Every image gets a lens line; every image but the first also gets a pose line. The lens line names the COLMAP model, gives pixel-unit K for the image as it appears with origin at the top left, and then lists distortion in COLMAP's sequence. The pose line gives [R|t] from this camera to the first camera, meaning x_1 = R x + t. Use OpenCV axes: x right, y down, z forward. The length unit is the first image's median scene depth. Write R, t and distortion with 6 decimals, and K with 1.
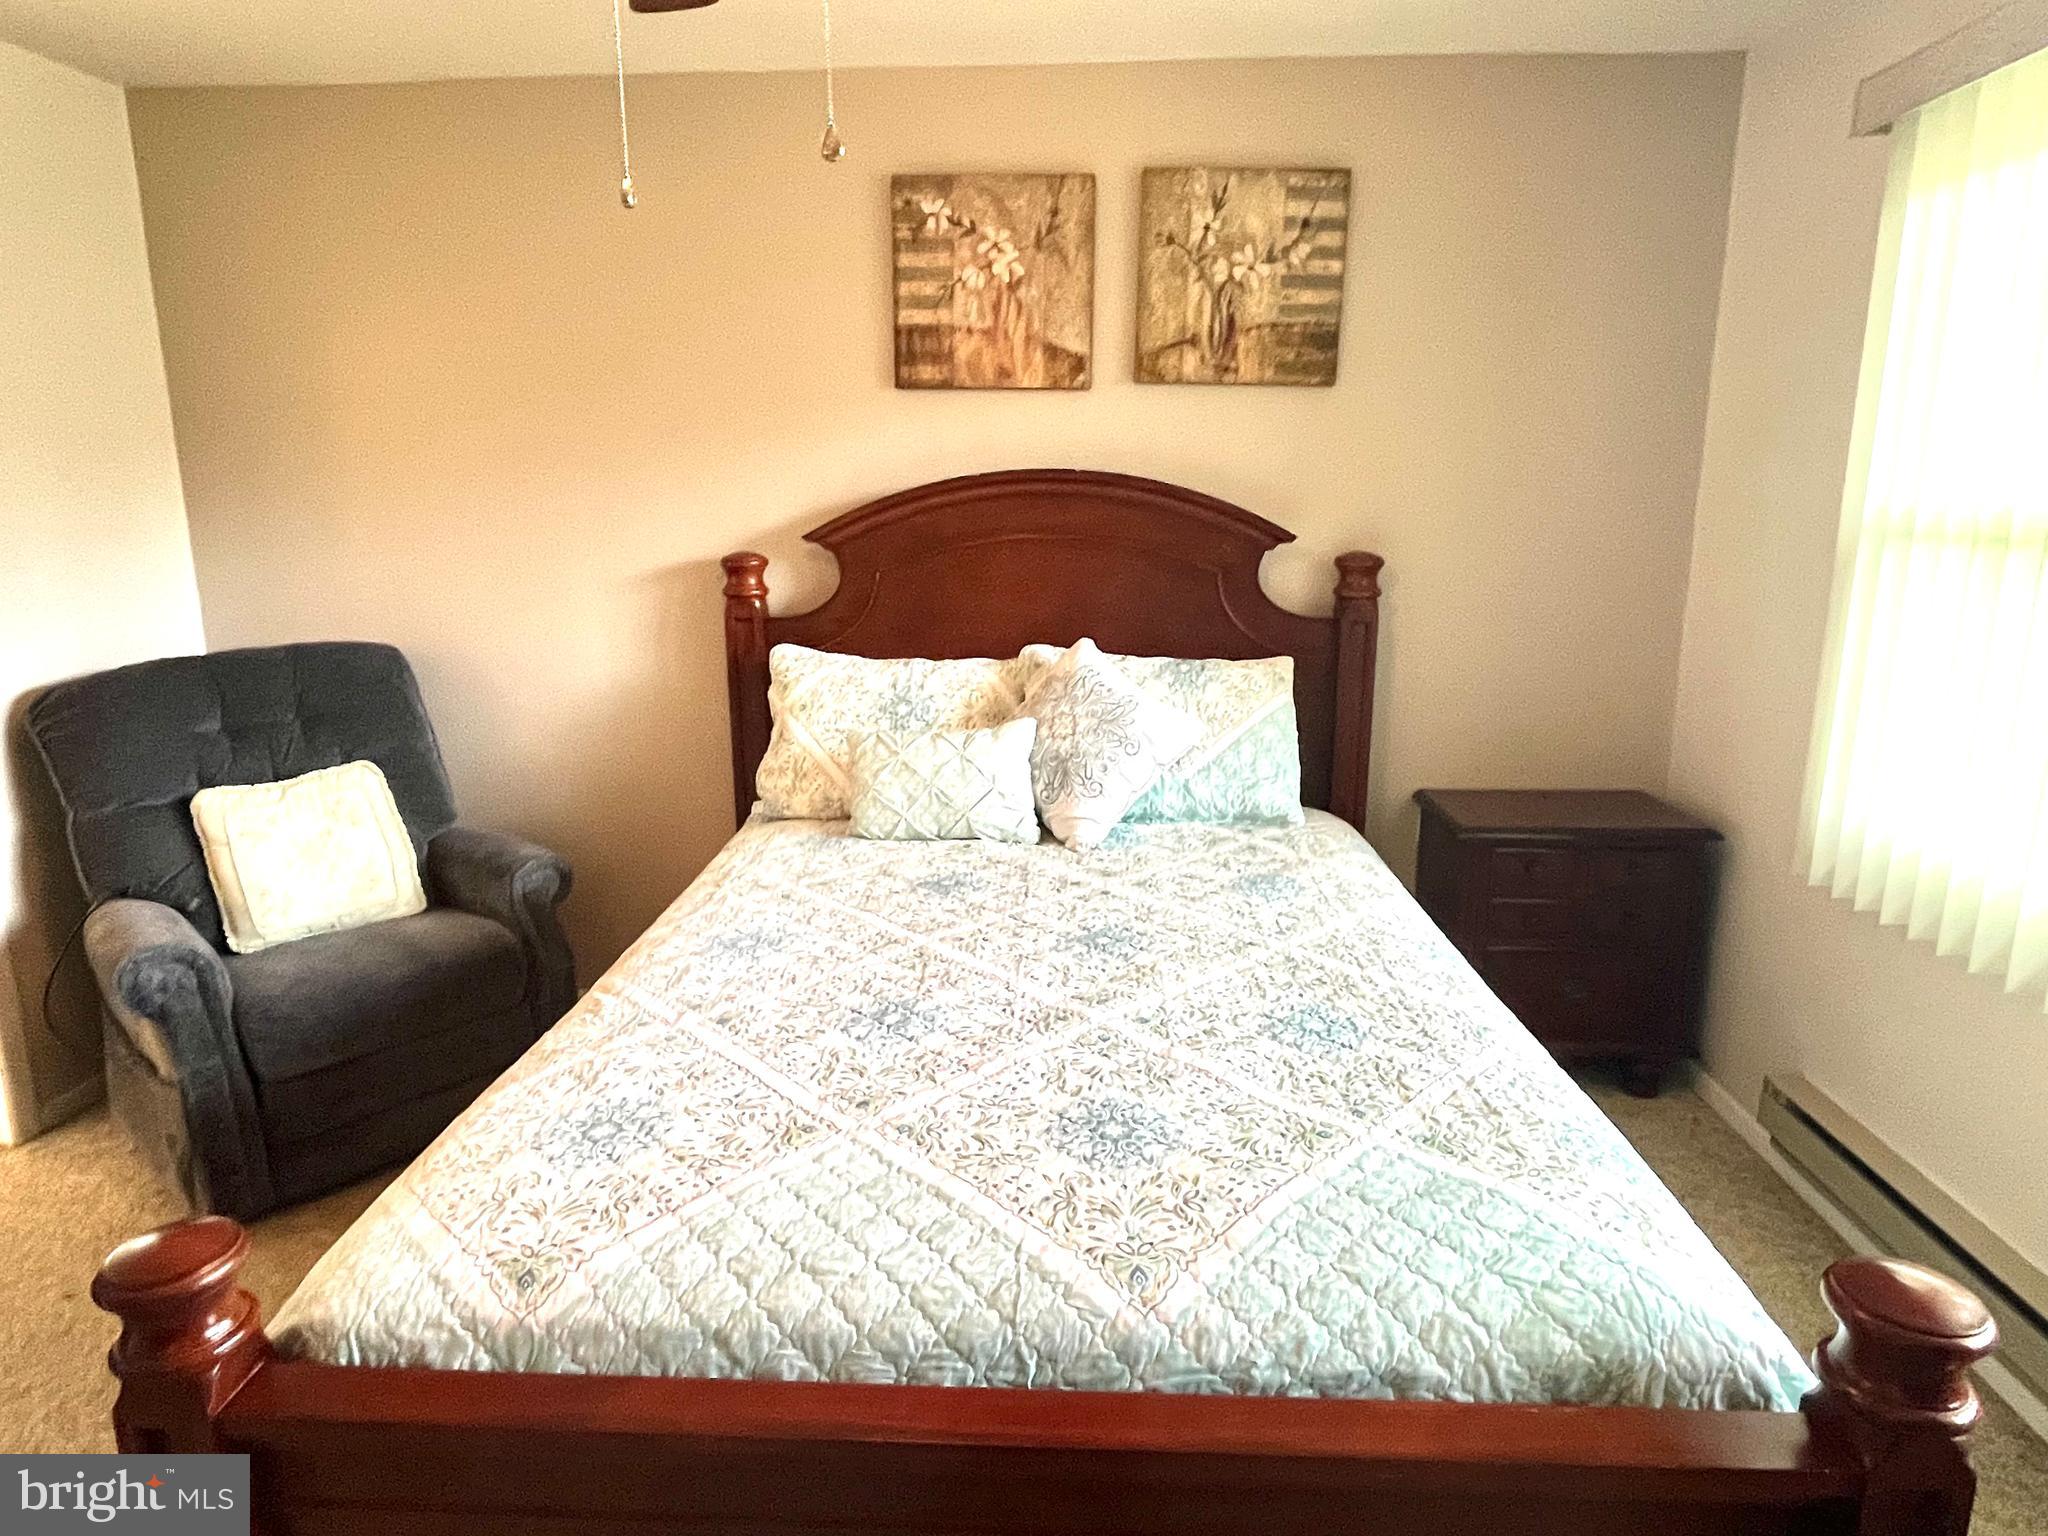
lens RADIAL K [[1213.7, 0, 1019.2], [0, 1213.7, 761.6], [0, 0, 1]] dist [-0.000894, -0.001217]
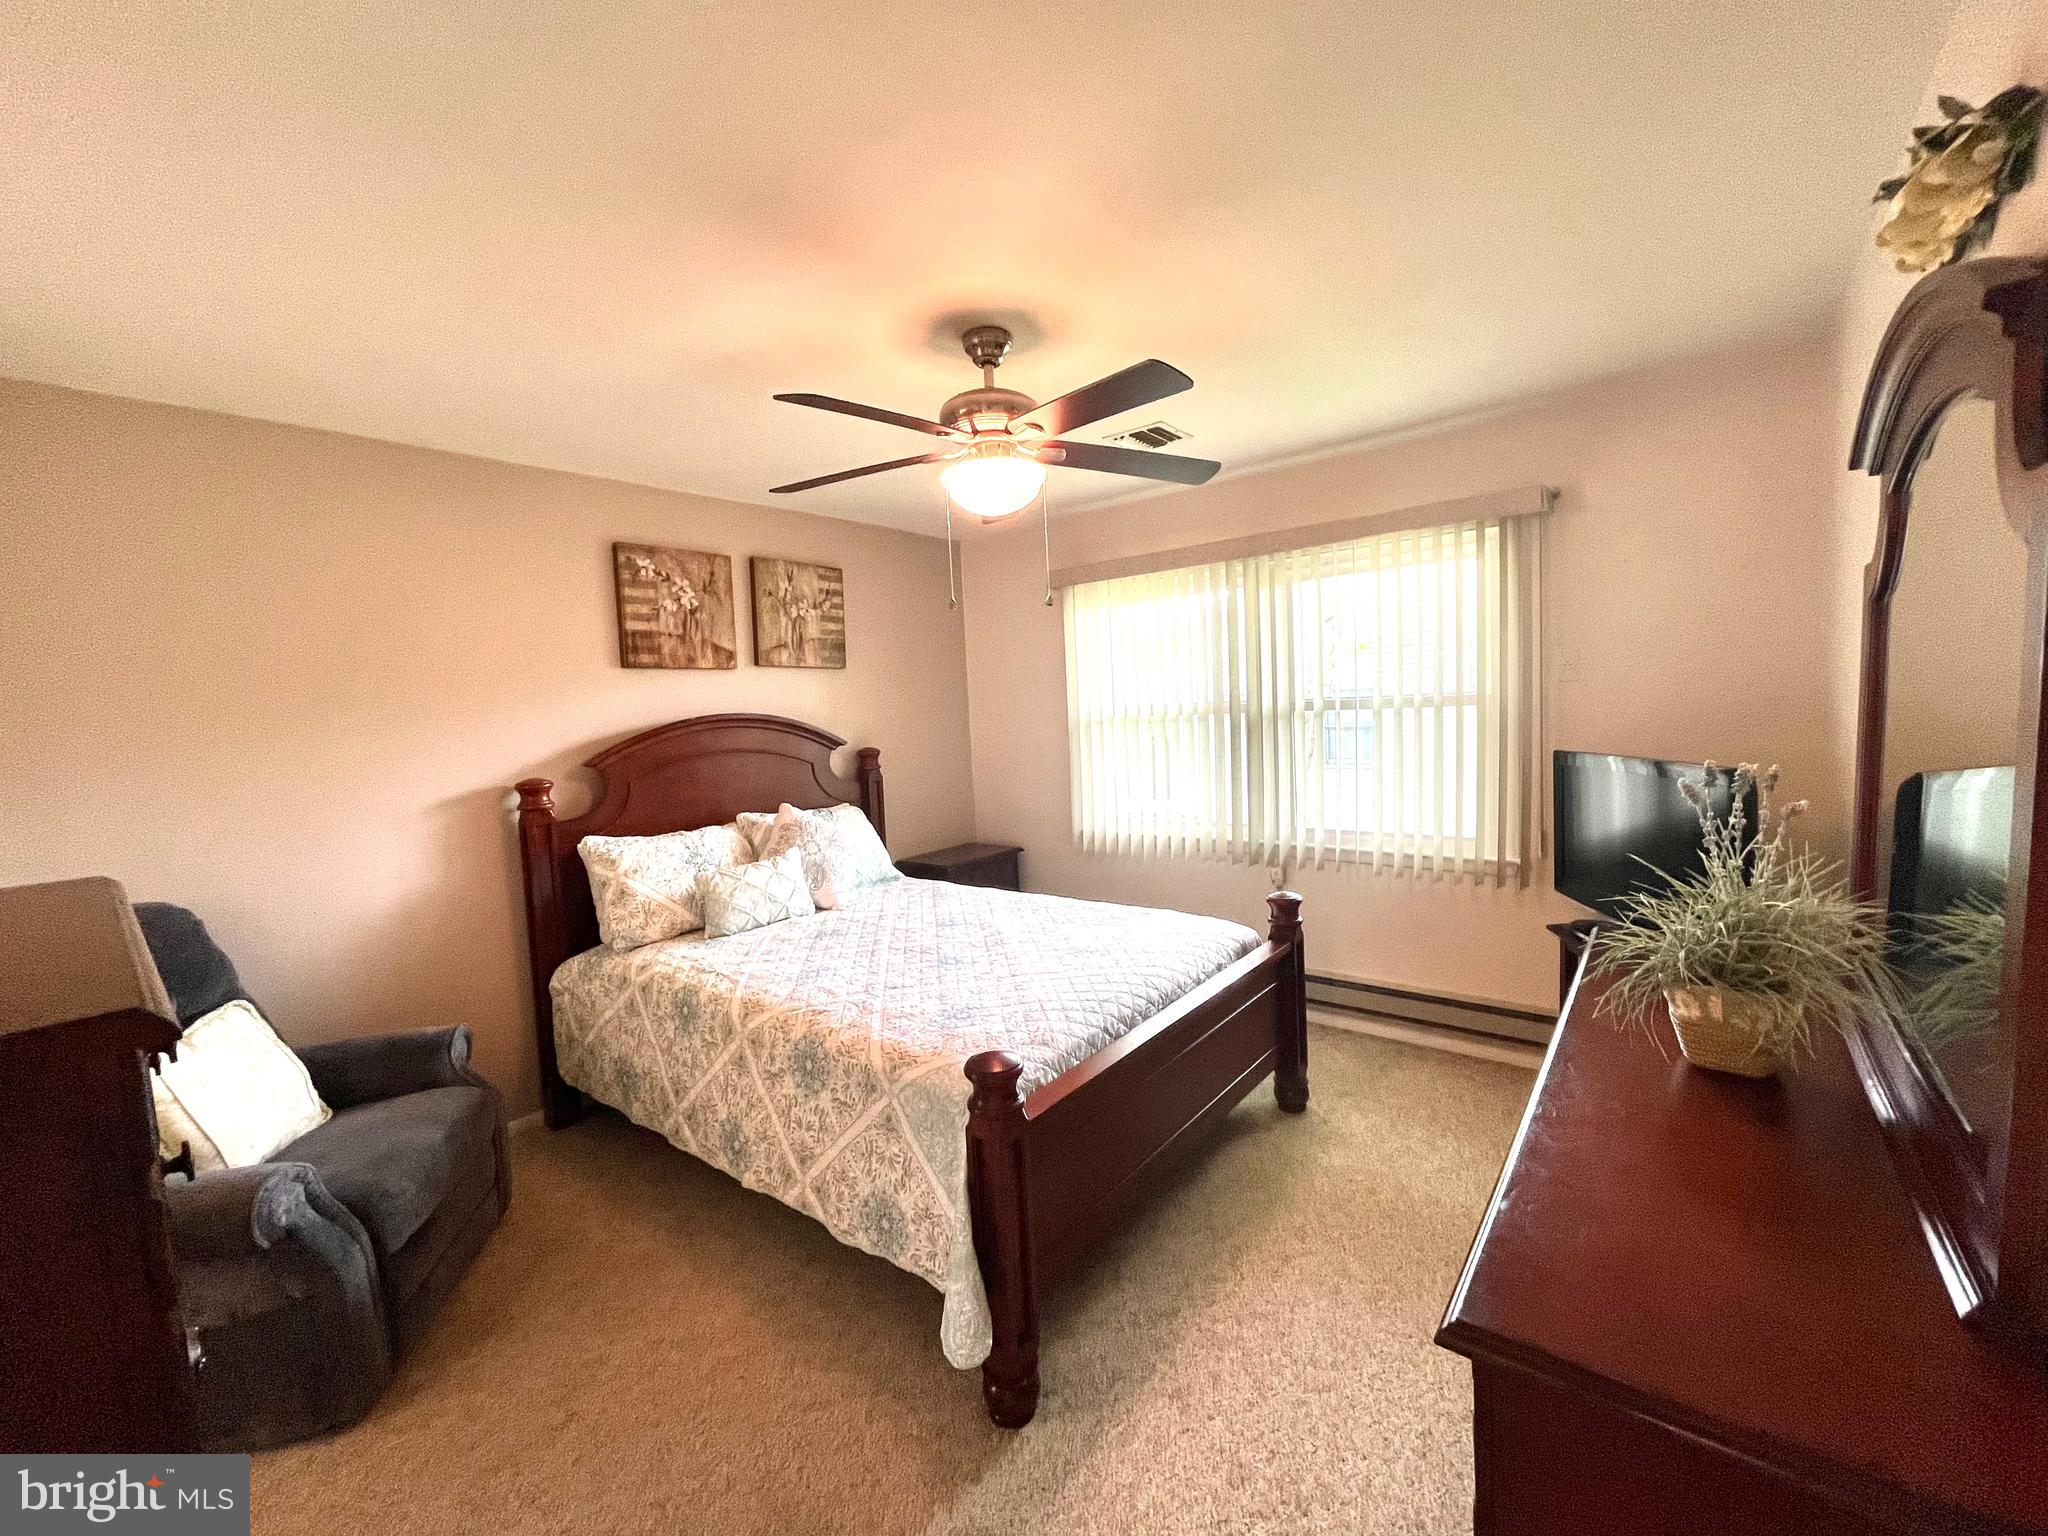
lens RADIAL K [[821.2, 0, 1027.4], [0, 821.2, 768.0], [0, 0, 1]] dist [-0.002280, -0.000546]
pose [[0.586234, -0.088950, 0.805244, -0.699939], [0.219237, 0.974286, -0.051986, -0.009663], [-0.779914, 0.207015, 0.590660, -0.016530]]
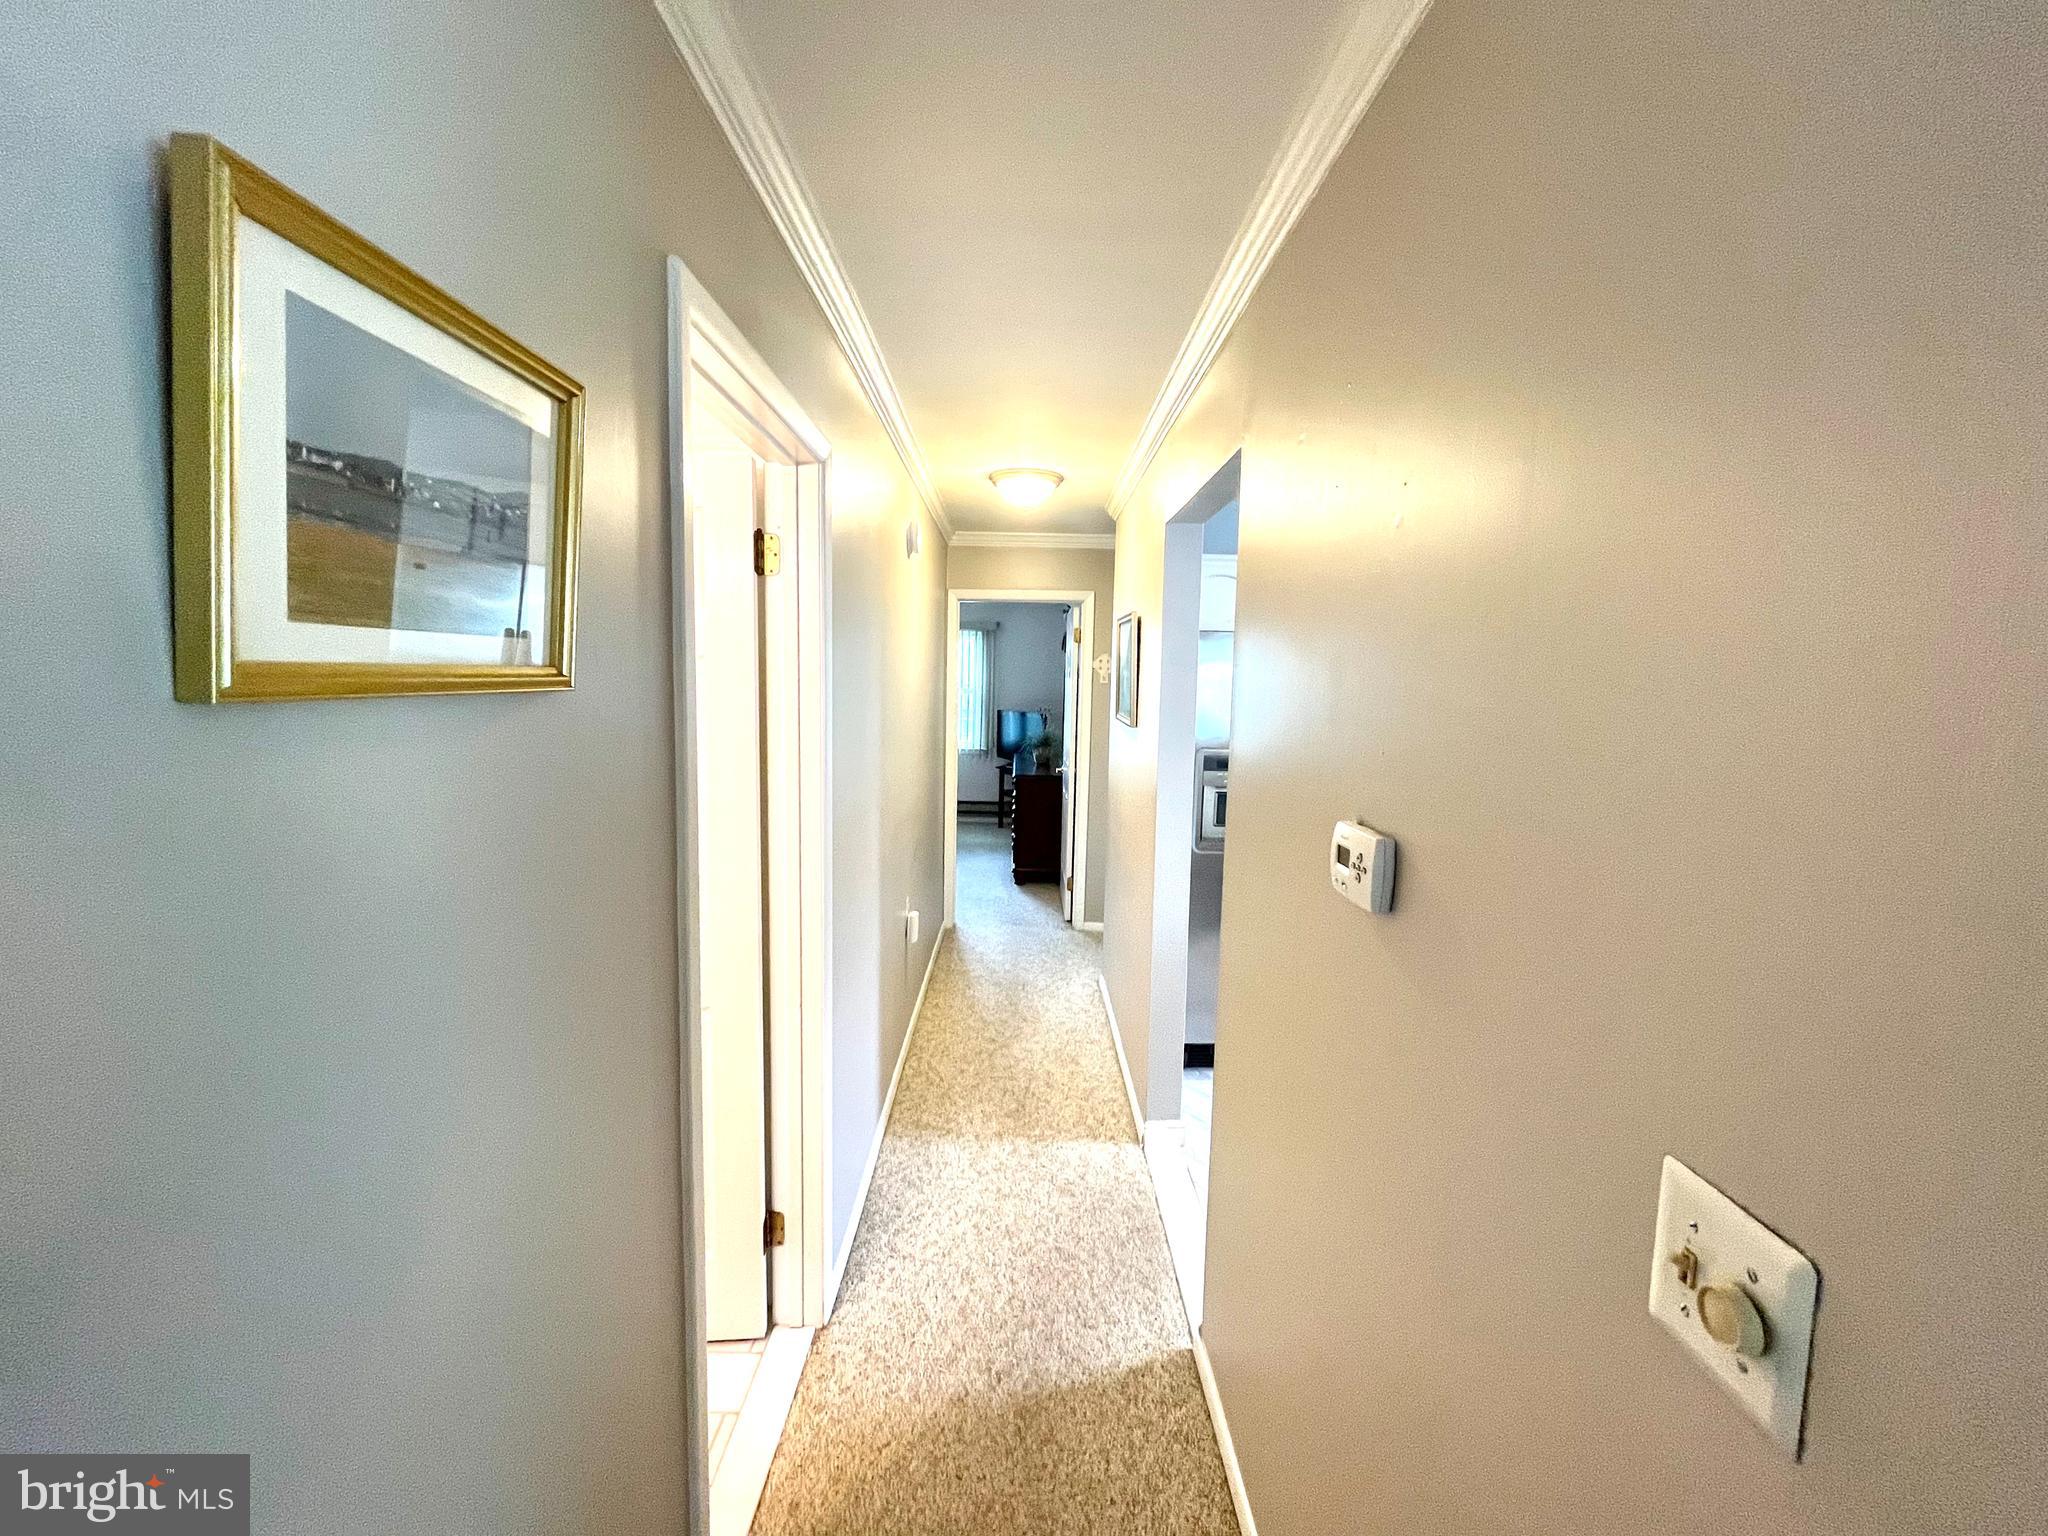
lens RADIAL K [[822.6, 0, 1026.9], [0, 822.6, 765.1], [0, 0, 1]] dist [-0.003475, -0.000103]
pose [[-0.064158, -0.099143, 0.993003, -2.505081], [0.200318, 0.973520, 0.110141, -0.052352], [-0.977628, 0.205983, -0.042599, 0.132649]]
